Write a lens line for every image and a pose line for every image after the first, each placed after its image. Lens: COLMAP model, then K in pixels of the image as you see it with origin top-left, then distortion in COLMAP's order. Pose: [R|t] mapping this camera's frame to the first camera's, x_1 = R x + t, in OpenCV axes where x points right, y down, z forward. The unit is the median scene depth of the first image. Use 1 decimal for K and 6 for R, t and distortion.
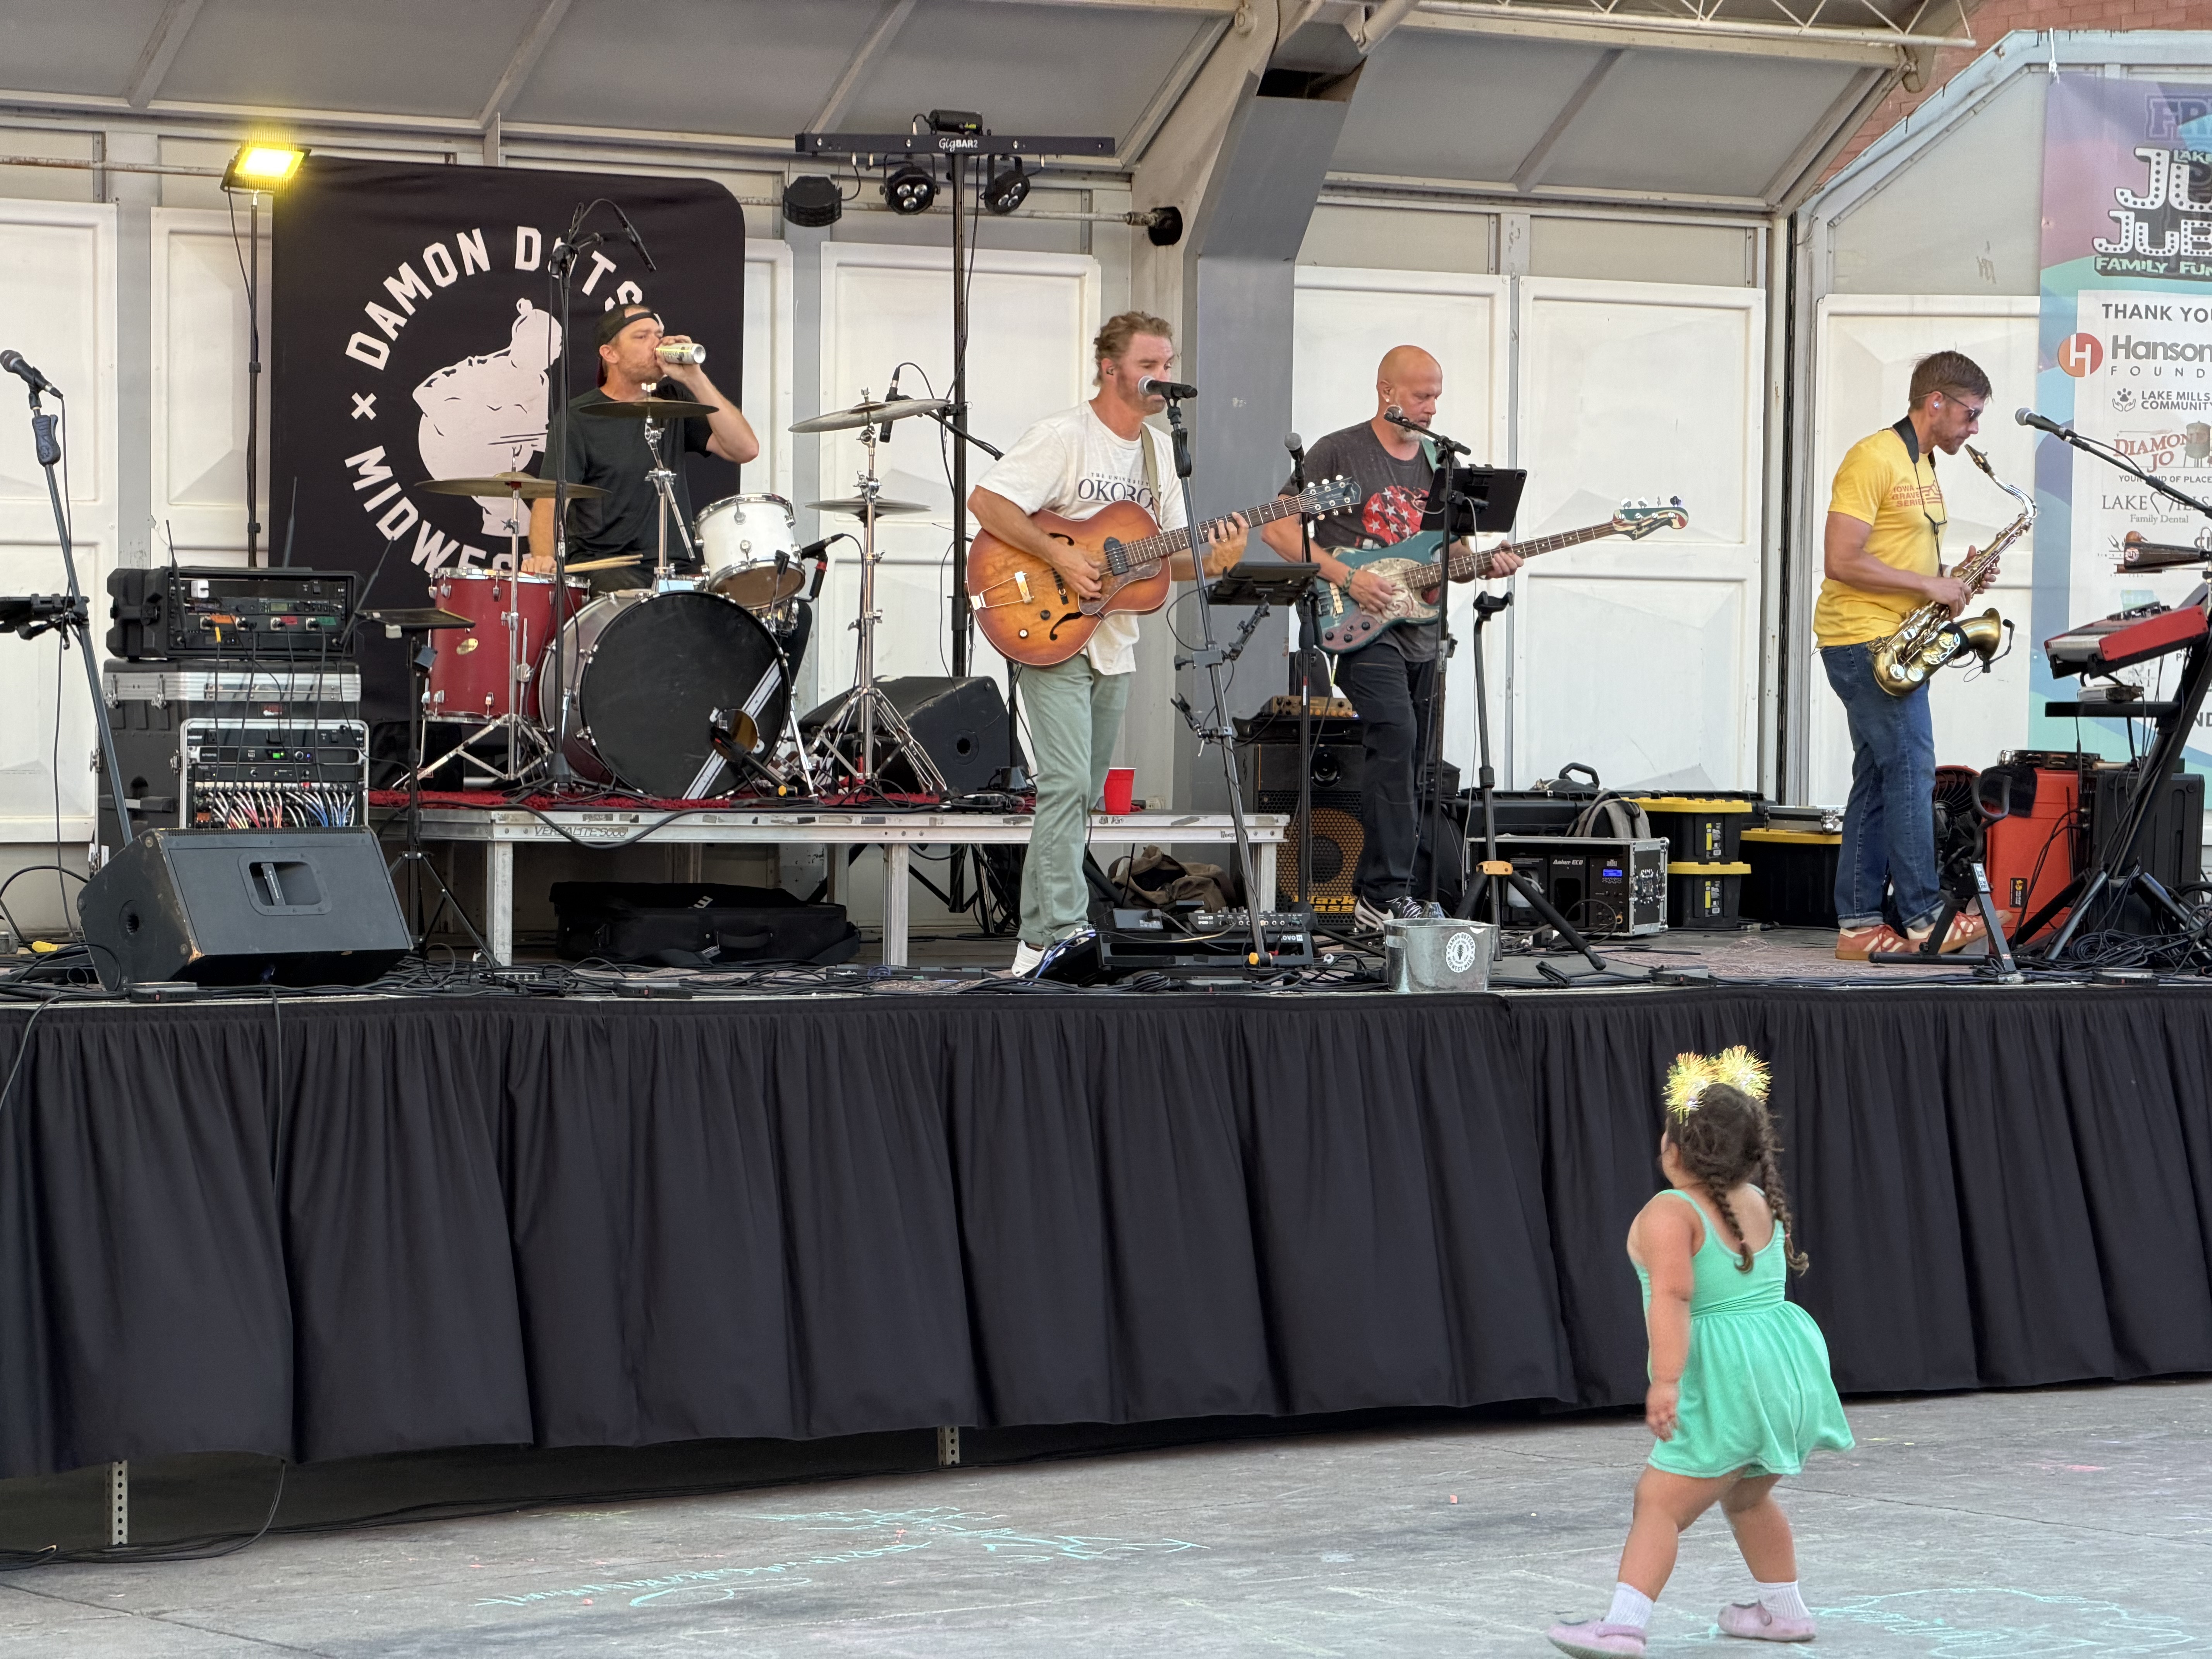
lens RADIAL K [[6656.0, 0, 1099.2], [0, 6656.0, 888.1], [0, 0, 1]] dist [0.149597, 1.010620]
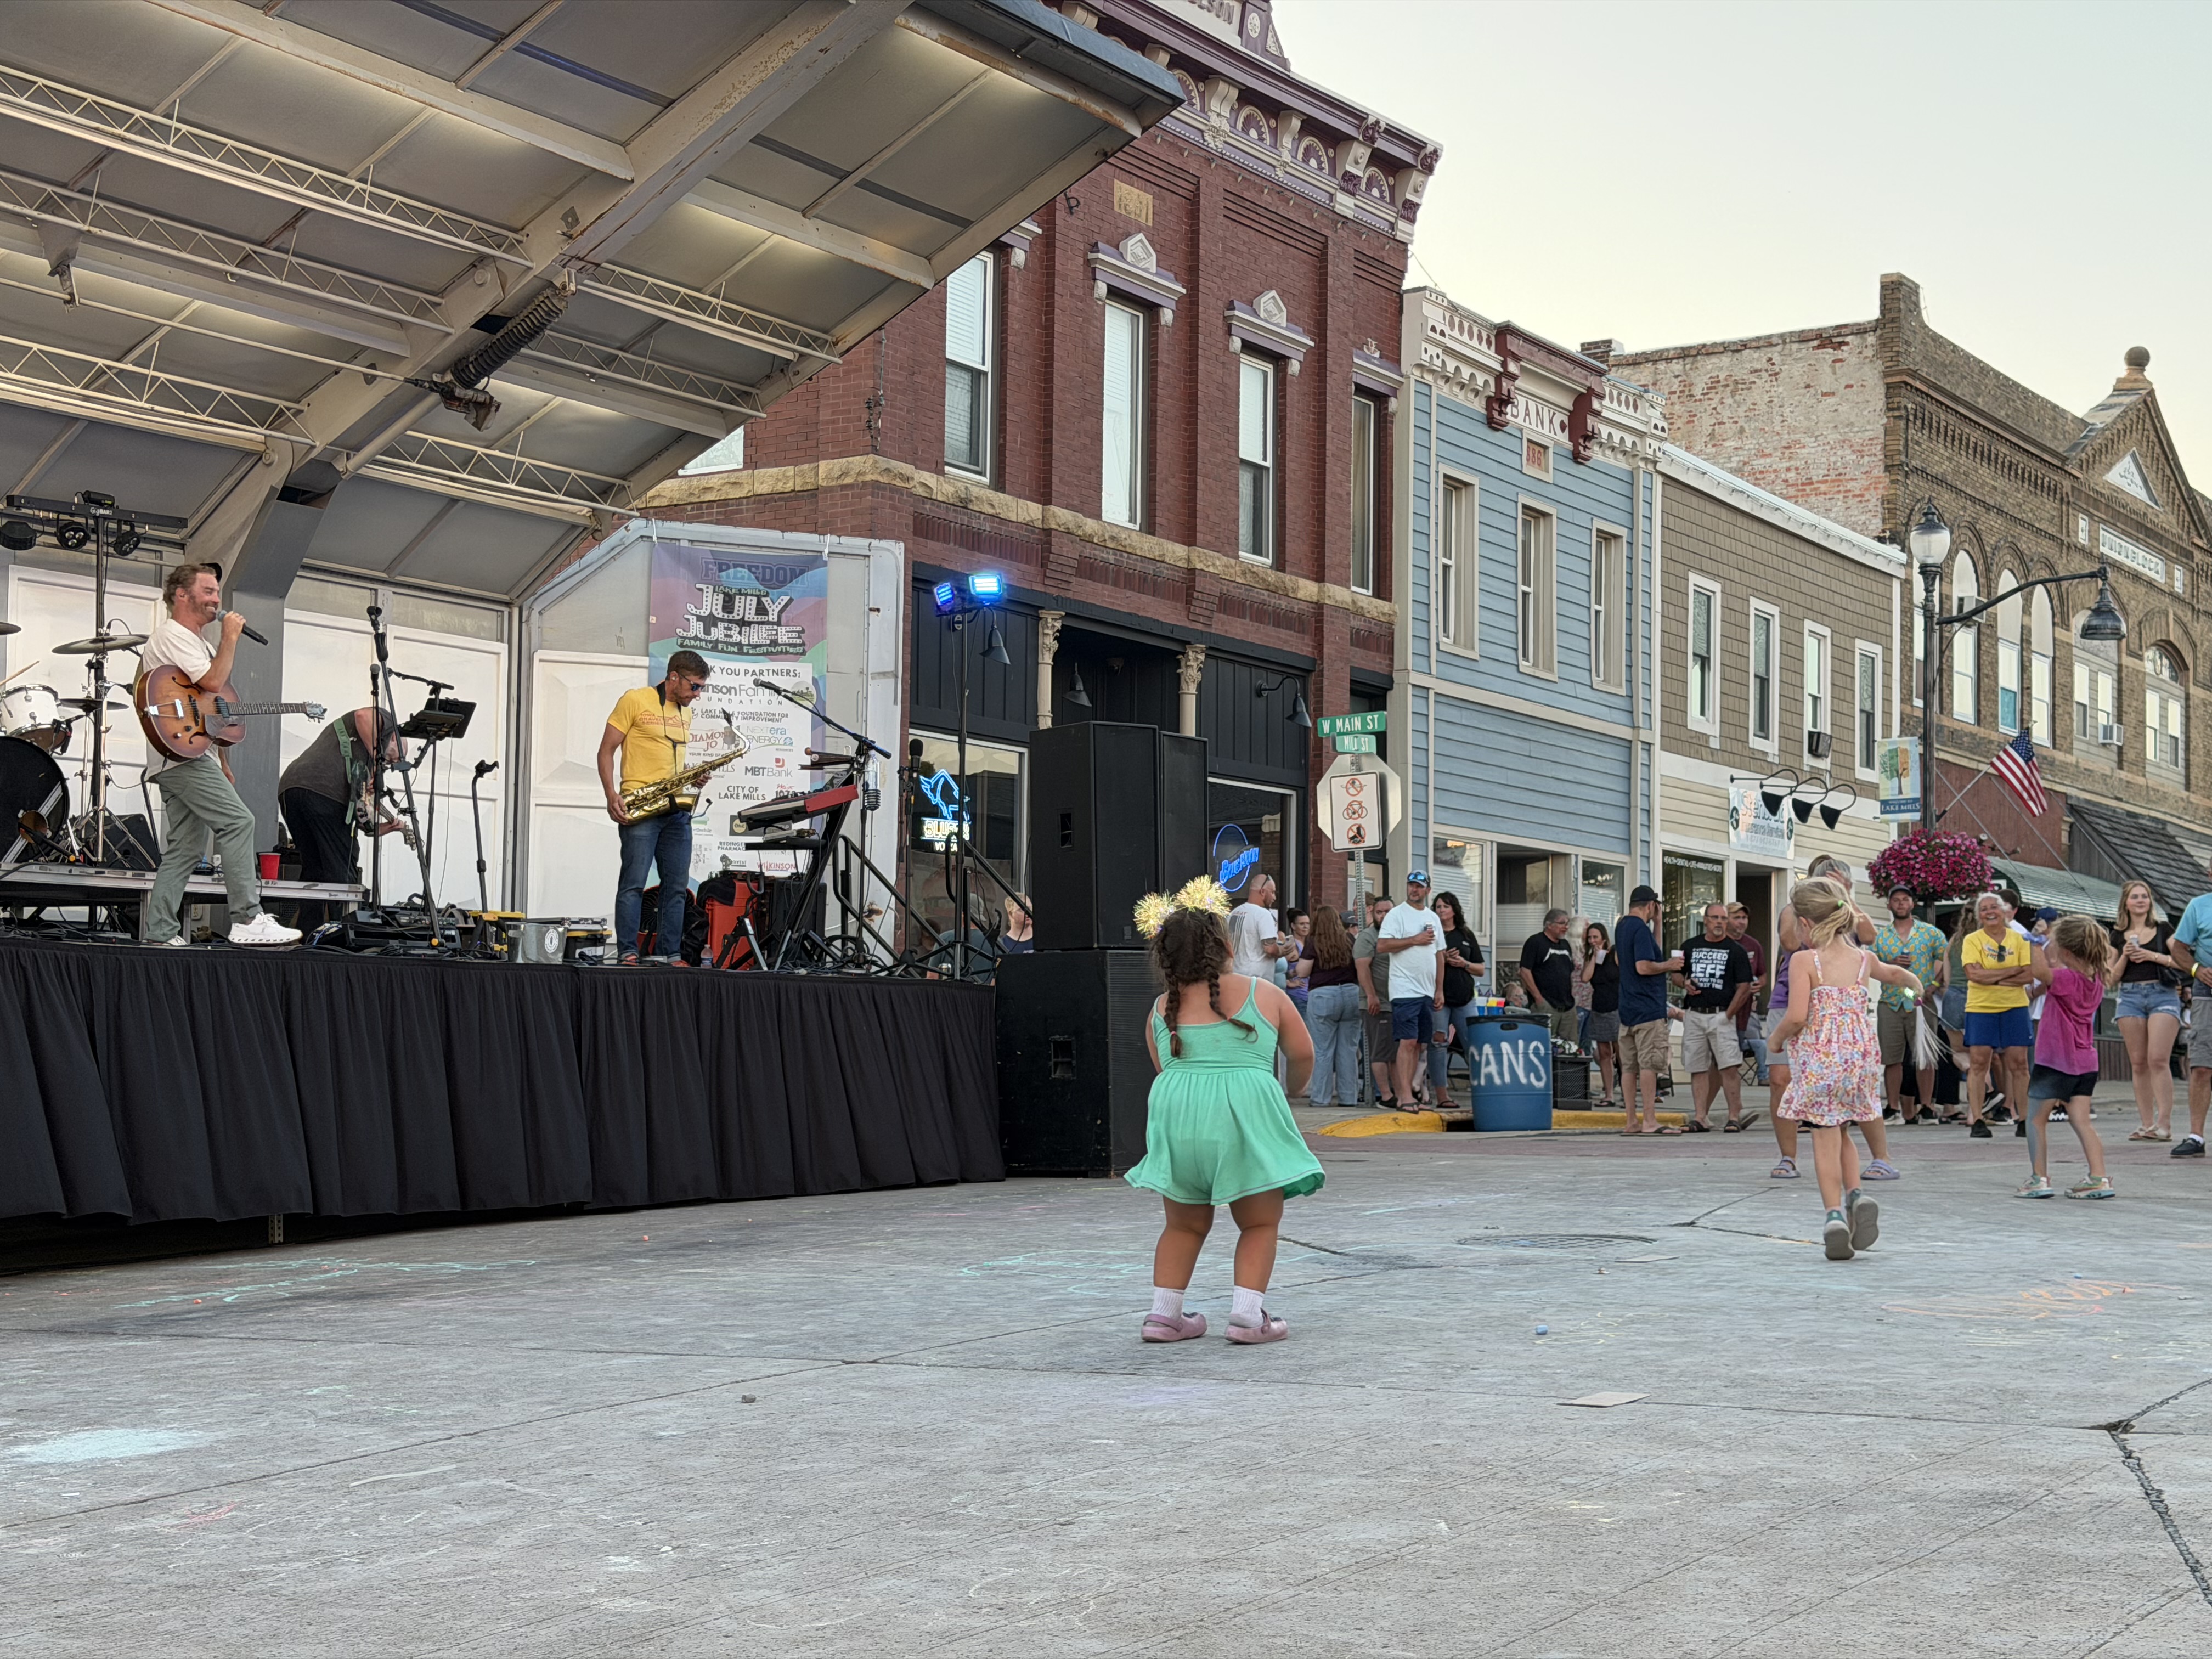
lens RADIAL K [[3088.4, 0, 1106.0], [0, 3088.4, 829.5], [0, 0, 1]] dist [0.153233, -0.153923]
pose [[0.903740, 0.026504, 0.427261, -0.135811], [0.011664, 0.996187, -0.086466, 0.044203], [-0.427924, 0.083126, 0.899984, 0.180759]]
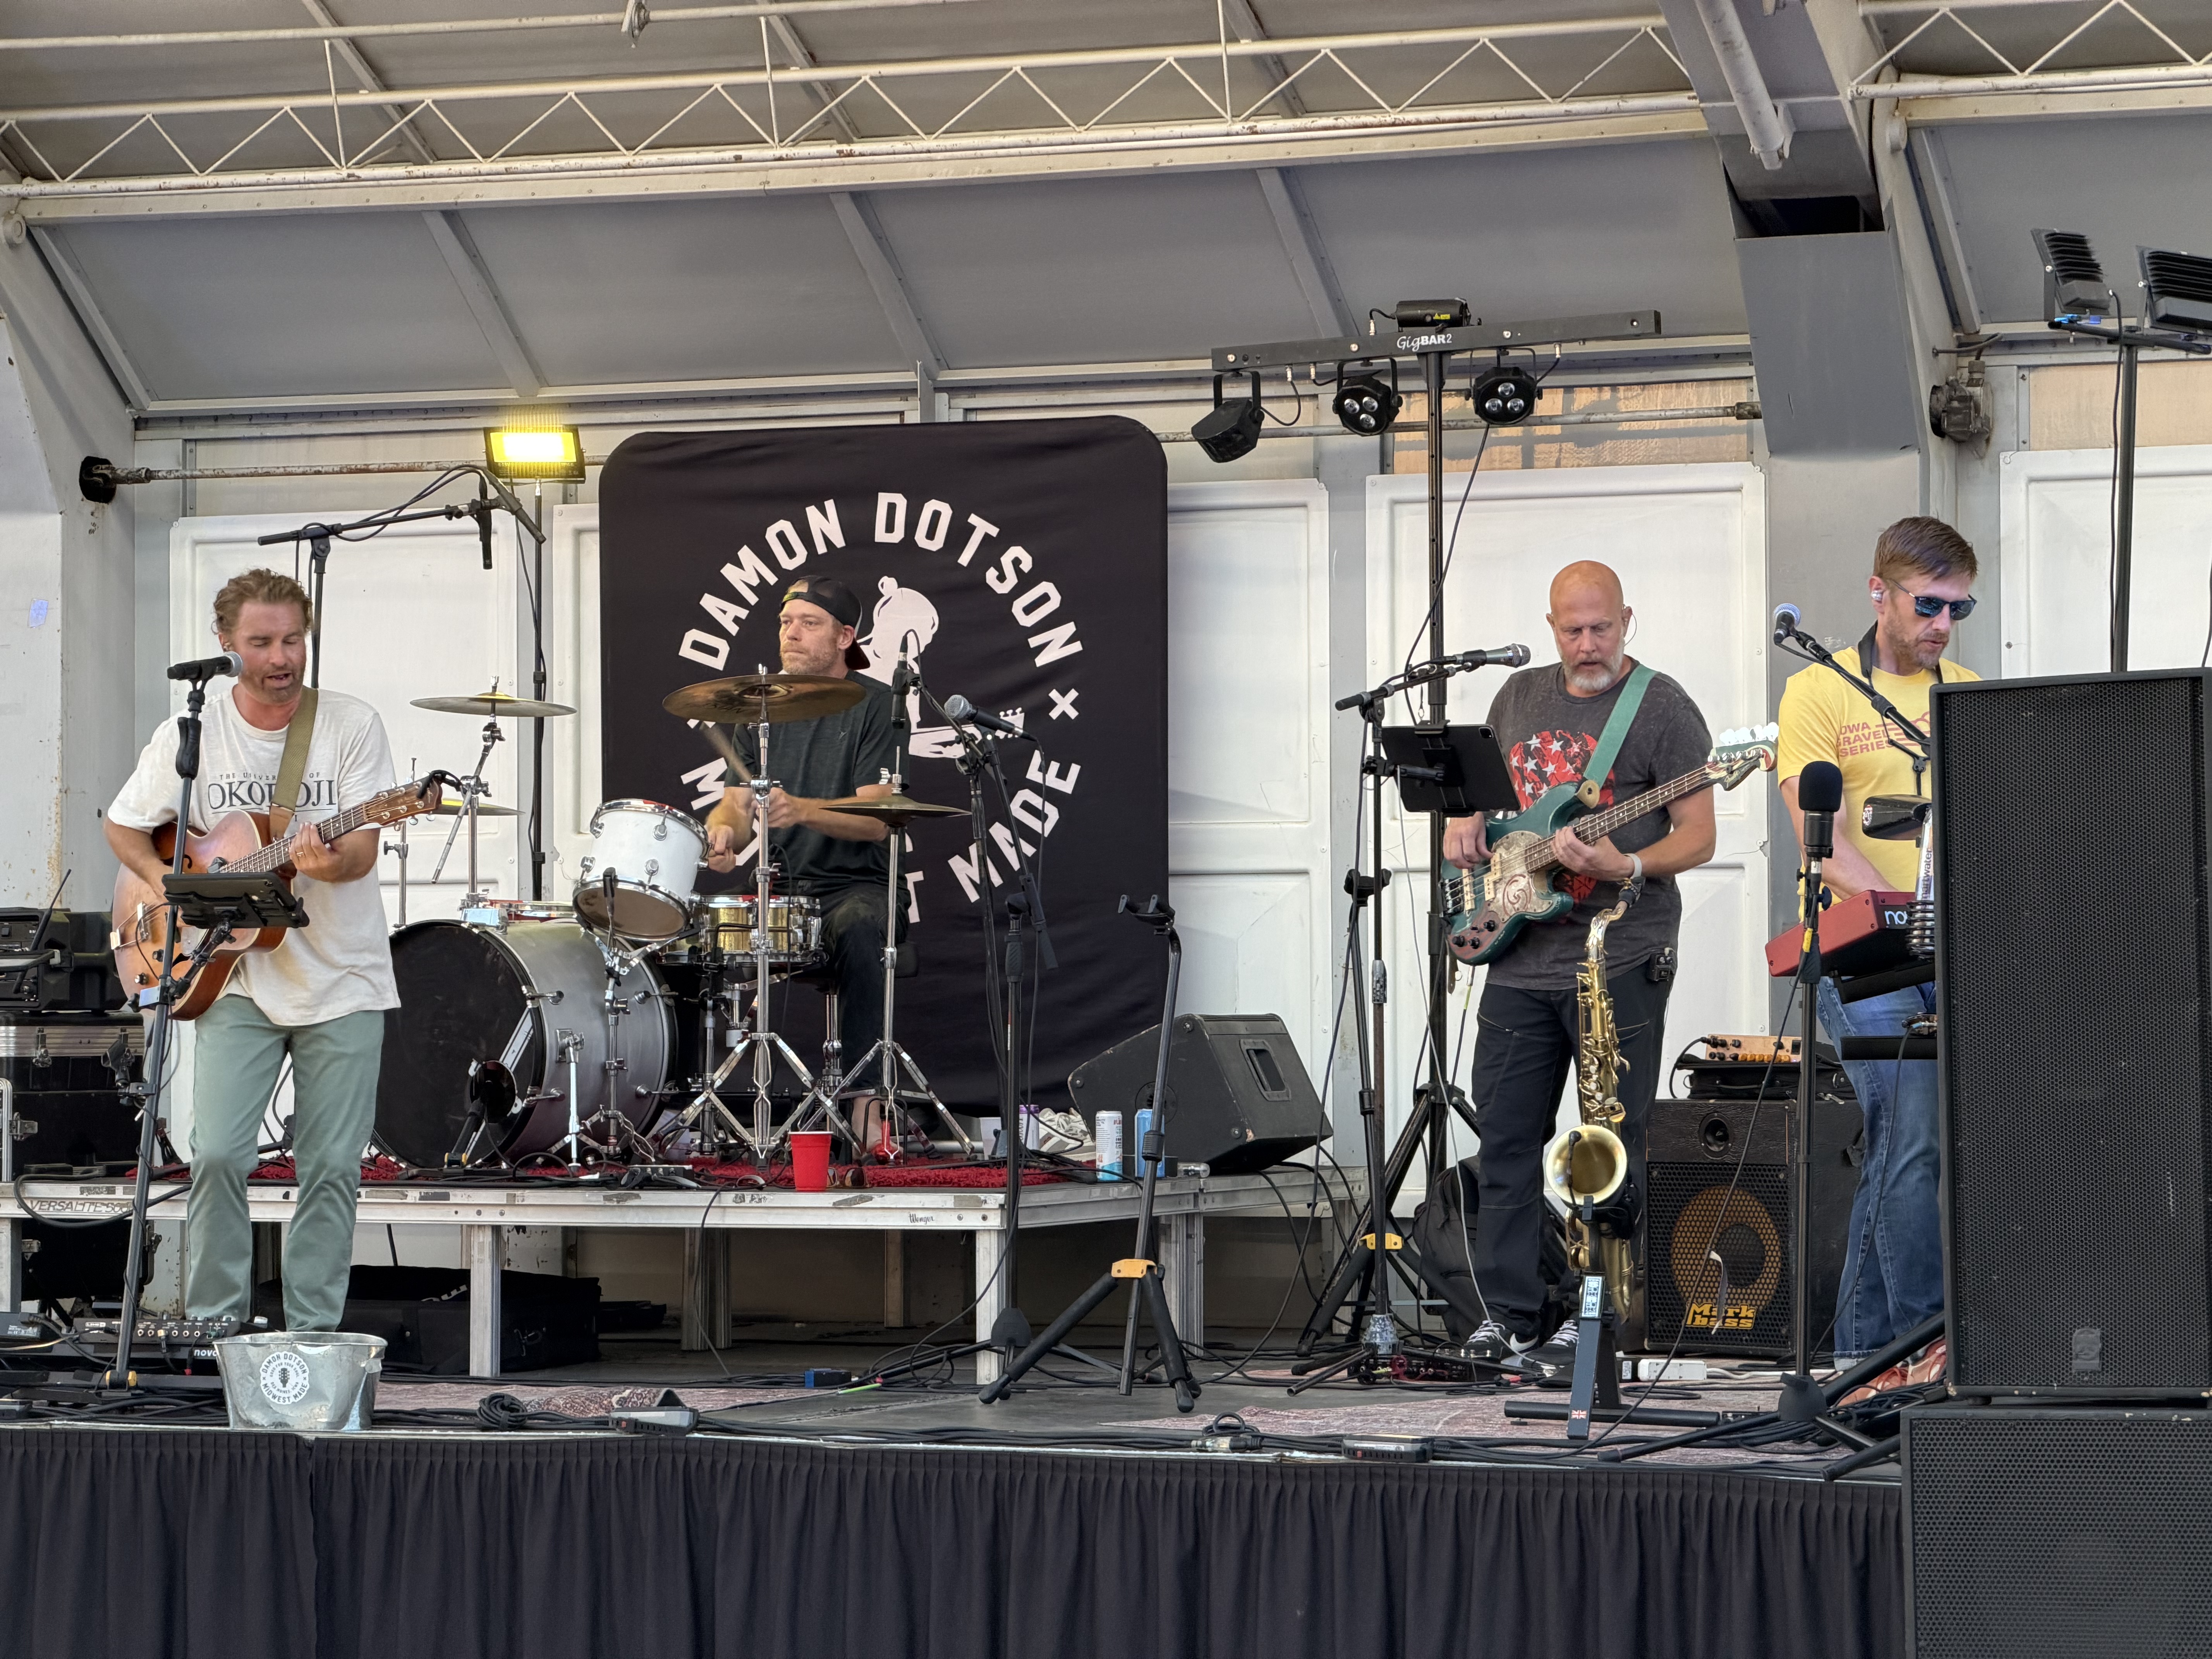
lens RADIAL K [[6656.0, 0, 1099.2], [0, 6656.0, 888.1], [0, 0, 1]] dist [0.149597, 1.010620]
pose [[0.599536, -0.026621, -0.799905, 0.614346], [-0.013847, 0.998952, -0.043624, -0.012188], [0.800228, 0.037231, 0.598539, 0.521266]]
